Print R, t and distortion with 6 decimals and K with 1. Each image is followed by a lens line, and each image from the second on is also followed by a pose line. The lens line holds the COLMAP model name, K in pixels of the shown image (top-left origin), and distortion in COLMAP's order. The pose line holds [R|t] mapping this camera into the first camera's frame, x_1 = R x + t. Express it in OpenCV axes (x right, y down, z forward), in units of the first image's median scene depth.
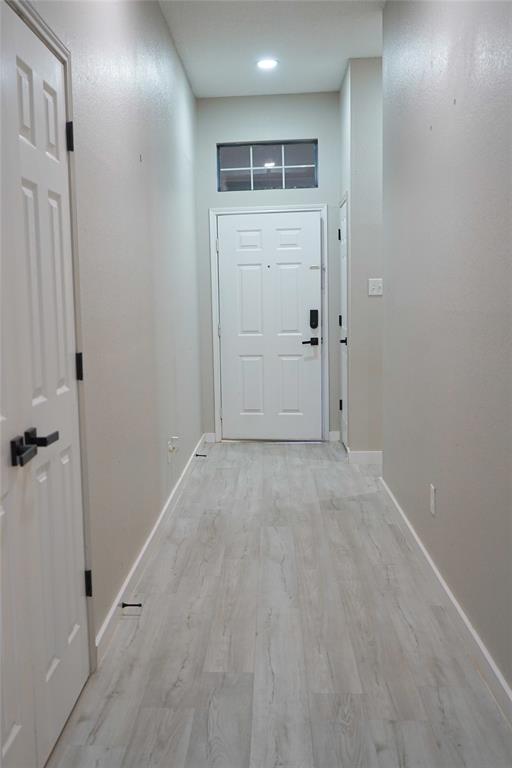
lens RADIAL K [[646.2, 0, 256.0], [0, 646.2, 384.0], [0, 0, 1]] dist [-0.000547, 0.006784]
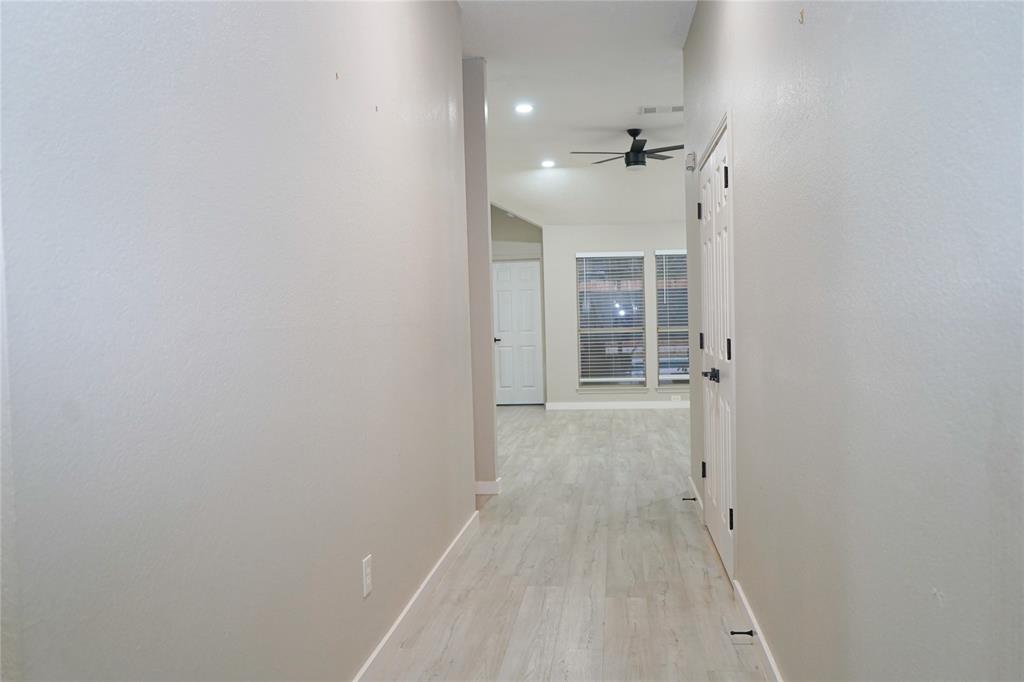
lens RADIAL K [[828.2, 0, 512.0], [0, 828.2, 341.0], [0, 0, 1]] dist [-0.008100, 0.005123]
pose [[-0.993480, 0.041325, 0.106251, -0.014288], [0.058051, 0.985490, 0.159495, -0.309473], [-0.098118, 0.164623, -0.981464, 2.456552]]
